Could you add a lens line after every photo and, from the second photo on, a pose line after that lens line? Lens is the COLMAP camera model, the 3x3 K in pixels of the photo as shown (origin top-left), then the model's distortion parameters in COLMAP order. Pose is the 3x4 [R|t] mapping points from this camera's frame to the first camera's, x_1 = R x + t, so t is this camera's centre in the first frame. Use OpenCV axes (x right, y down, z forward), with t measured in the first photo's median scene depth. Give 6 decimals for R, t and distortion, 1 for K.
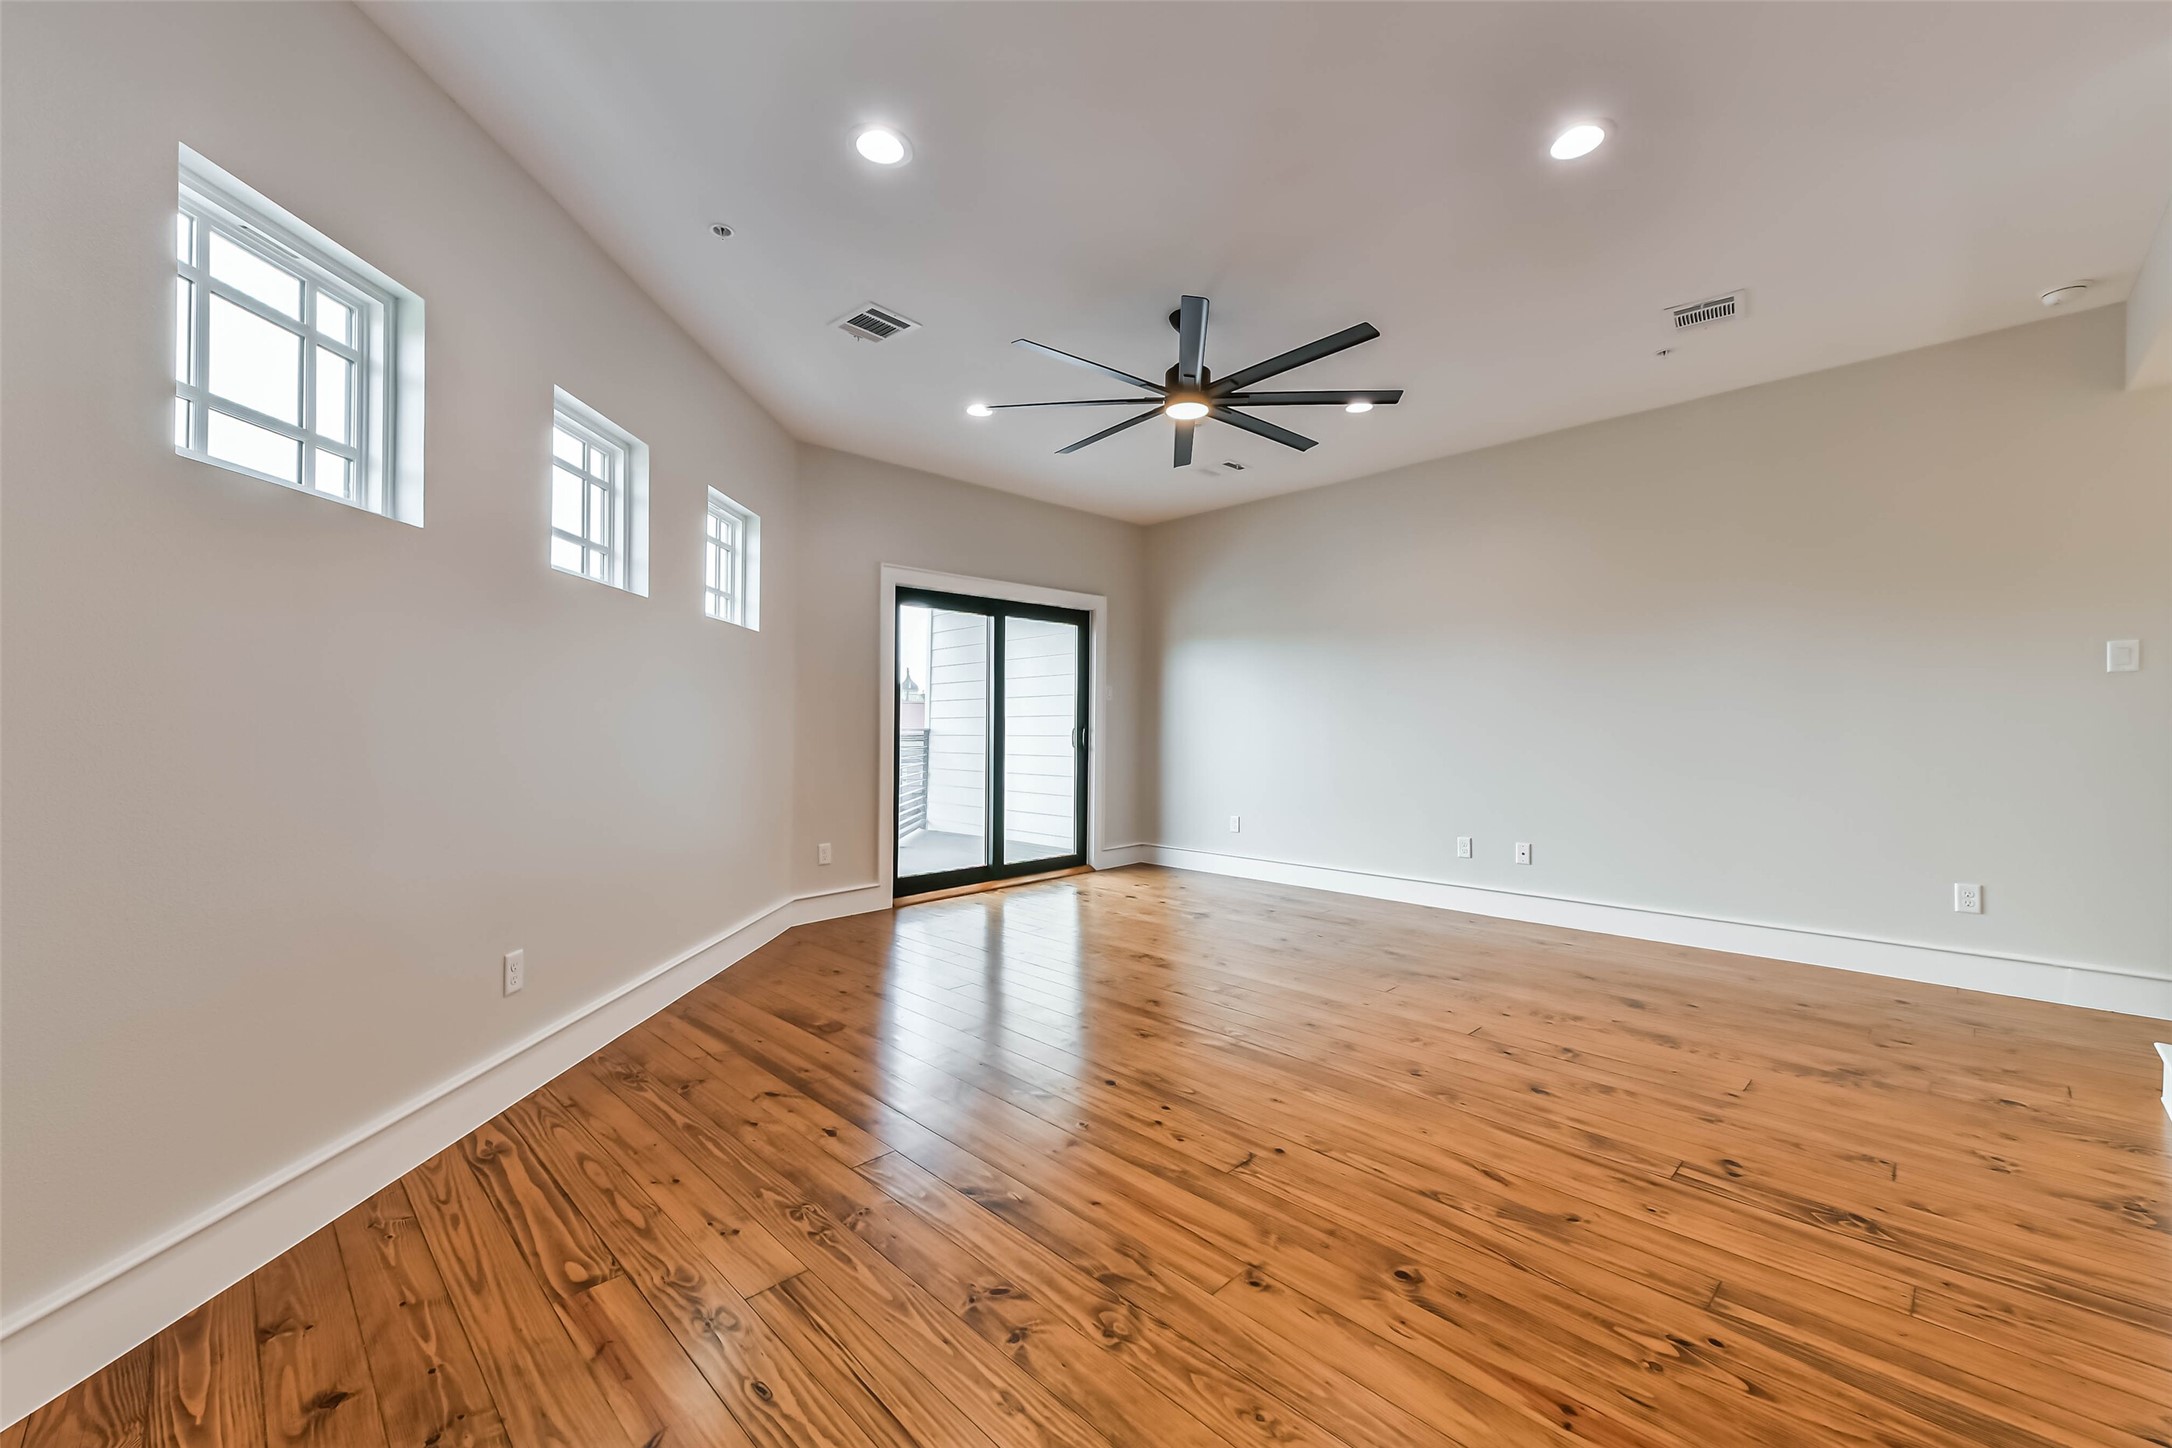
lens RADIAL K [[863.7, 0, 1093.9], [0, 863.7, 727.7], [0, 0, 1]] dist [0.011112, 0.000778]
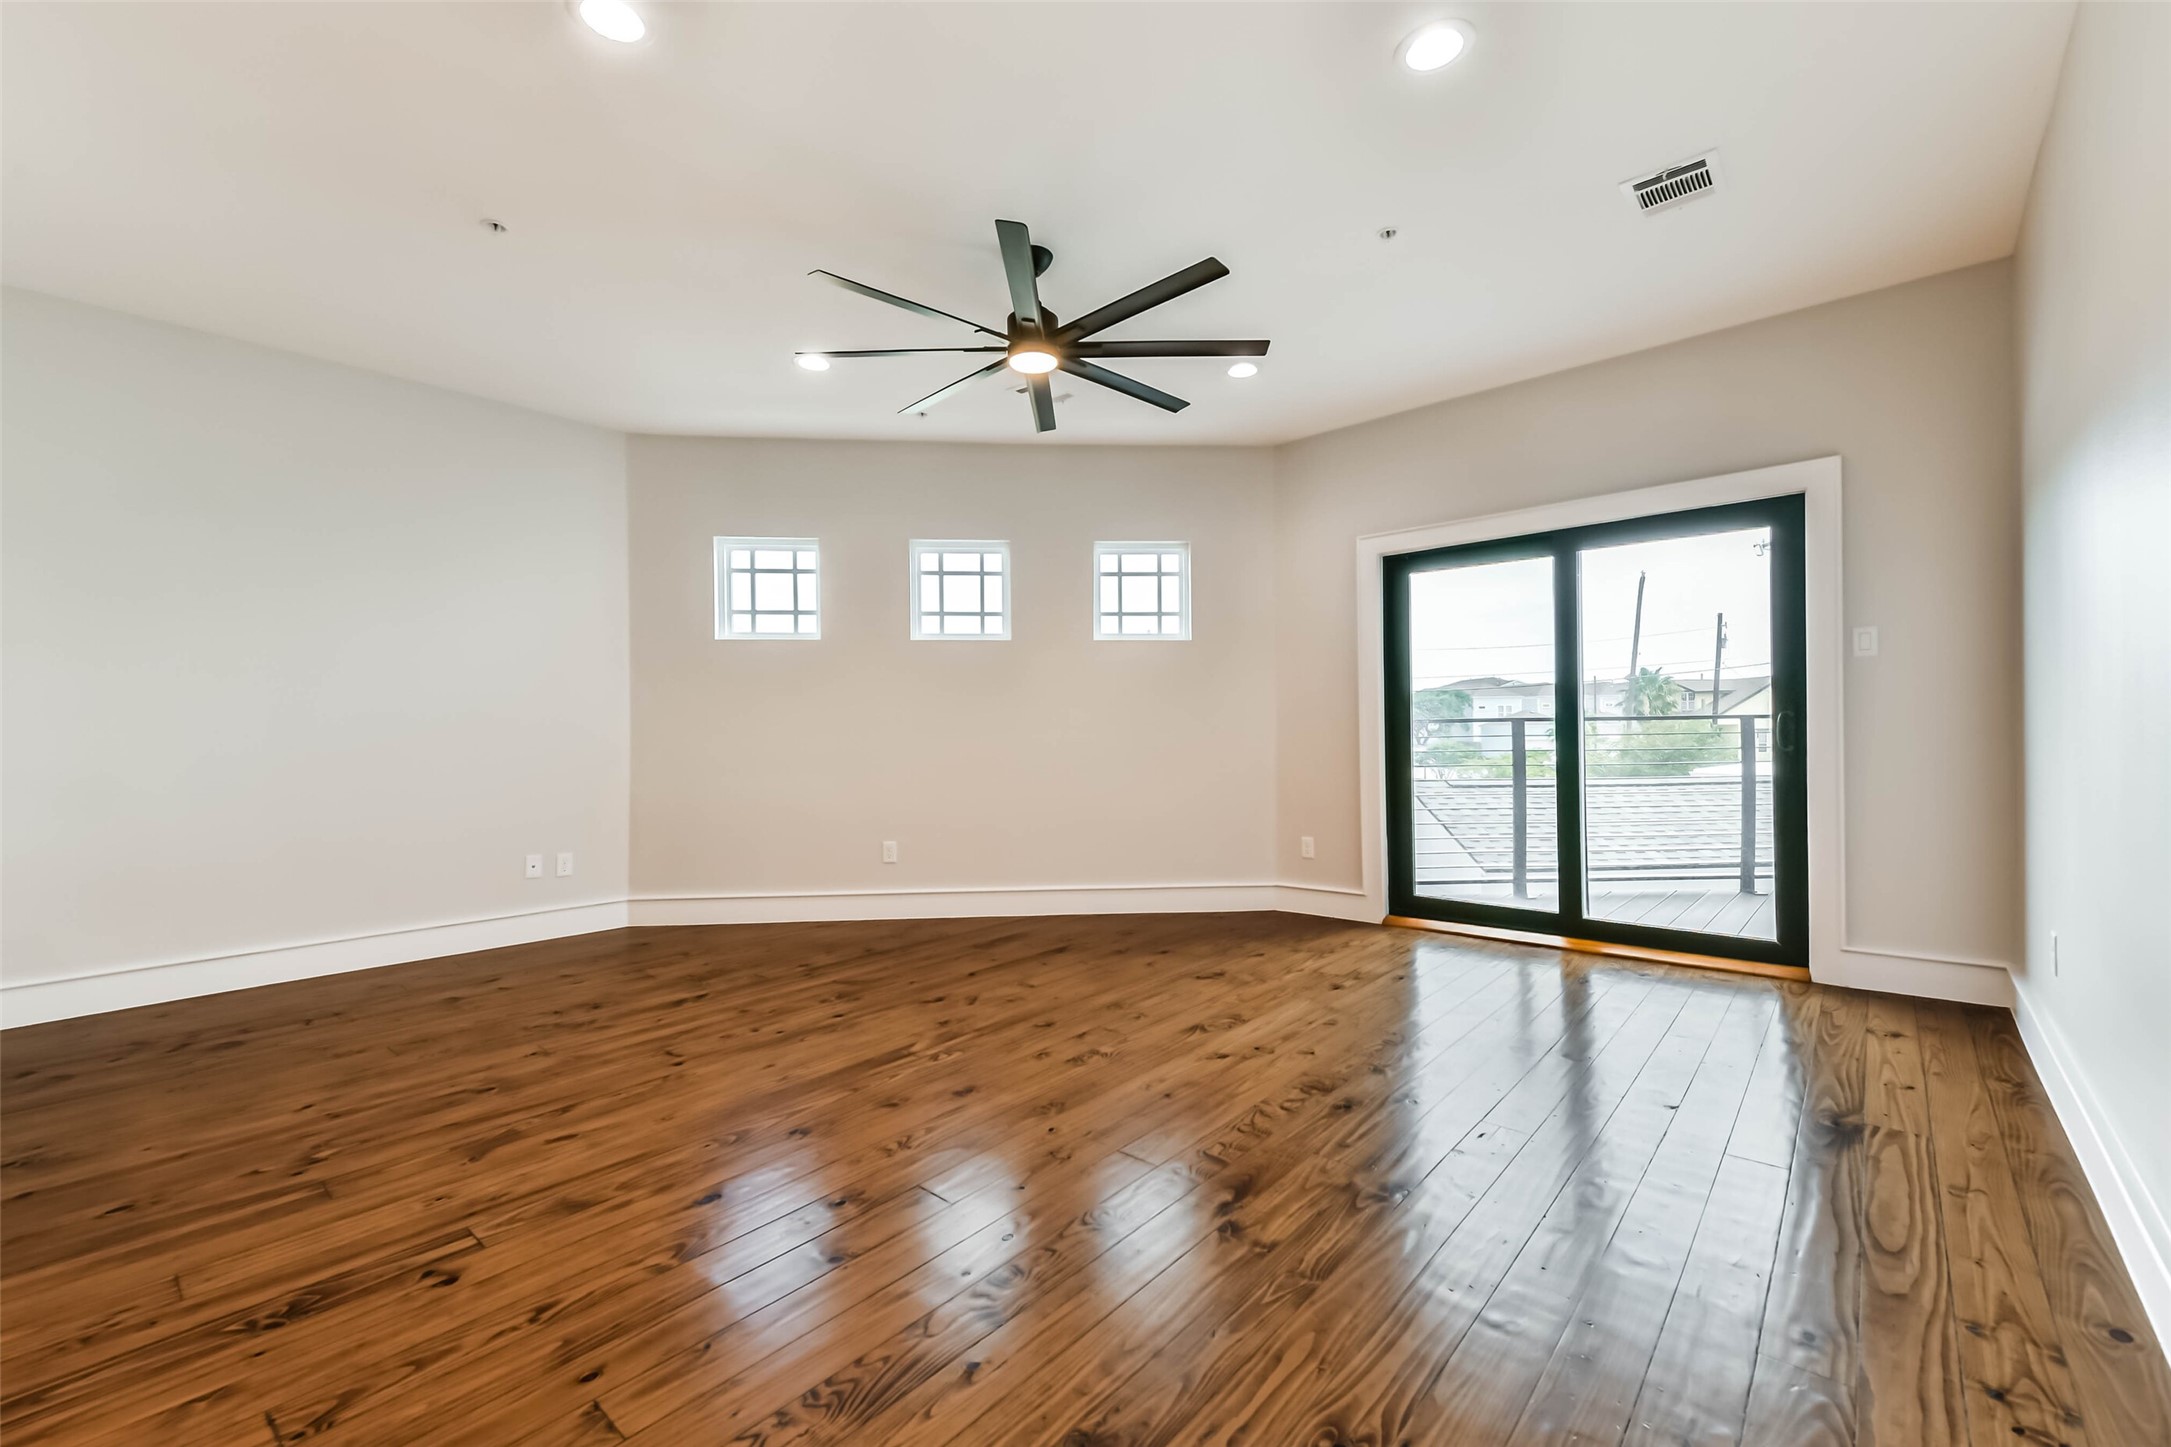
lens RADIAL K [[916.8, 0, 1079.7], [0, 916.8, 724.1], [0, 0, 1]] dist [0.035611, -0.001025]
pose [[0.064378, 0.007449, -0.997898, 1.510682], [0.014588, 0.999858, 0.008405, -0.011274], [0.997819, -0.015099, 0.064260, 1.420340]]
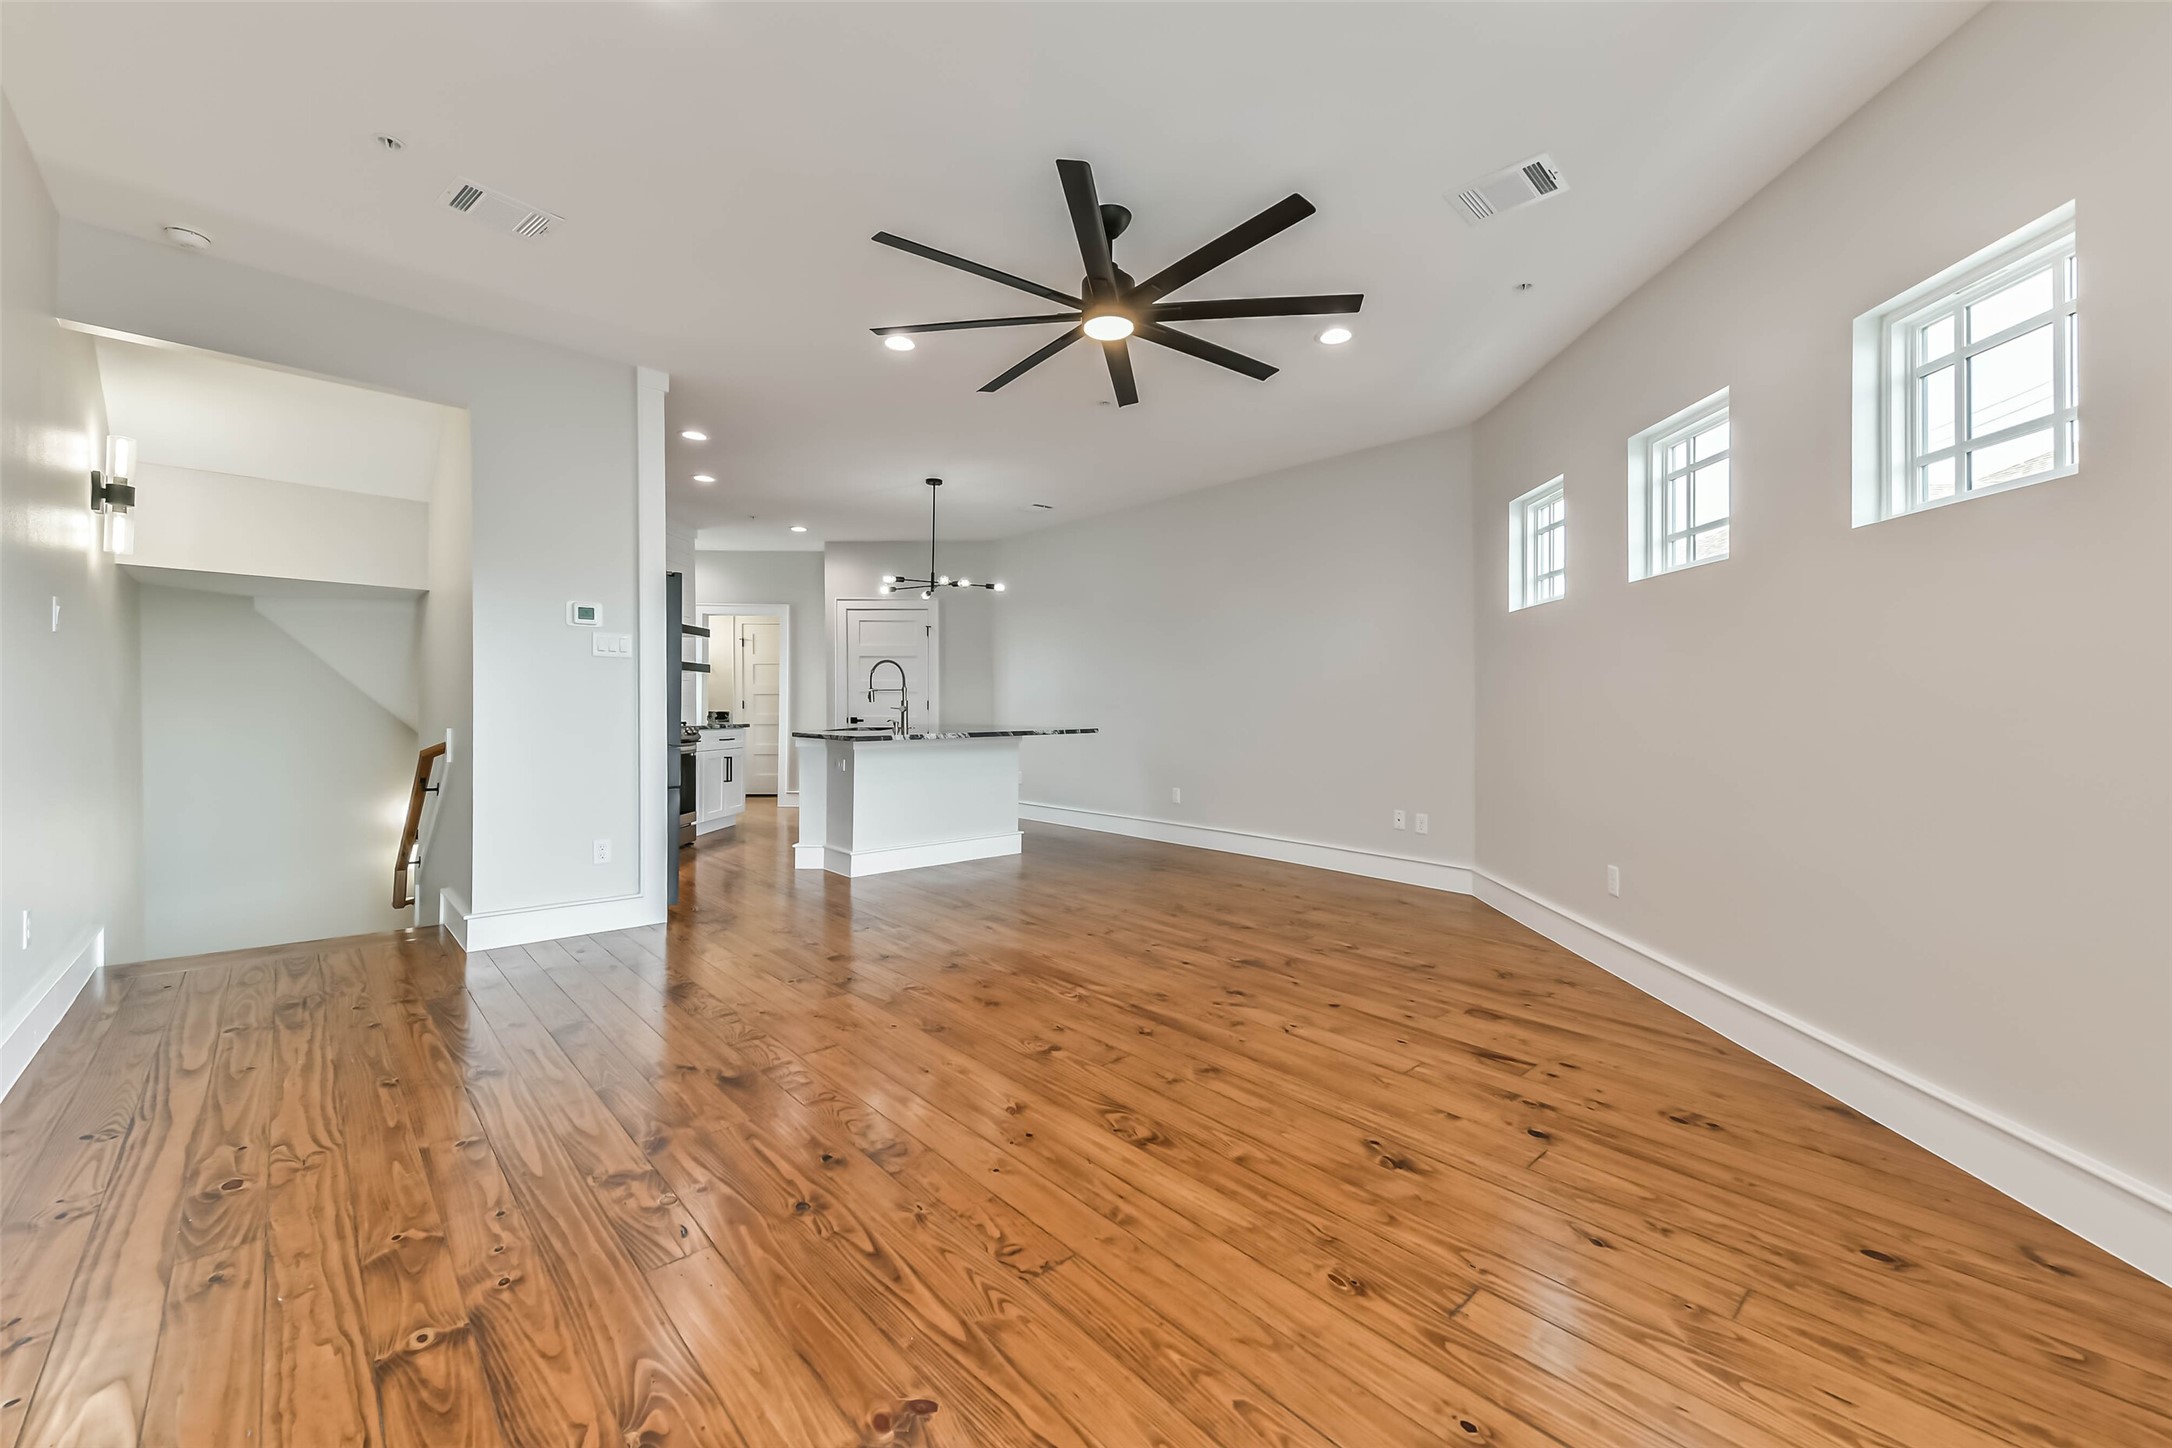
lens RADIAL K [[863.7, 0, 1094.4], [0, 863.7, 708.0], [0, 0, 1]] dist [0.011112, 0.000778]
pose [[-0.998894, -0.005589, 0.046676, 0.116463], [-0.005556, 0.999984, 0.000843, 0.006719], [-0.046680, 0.000582, -0.998910, 2.665461]]
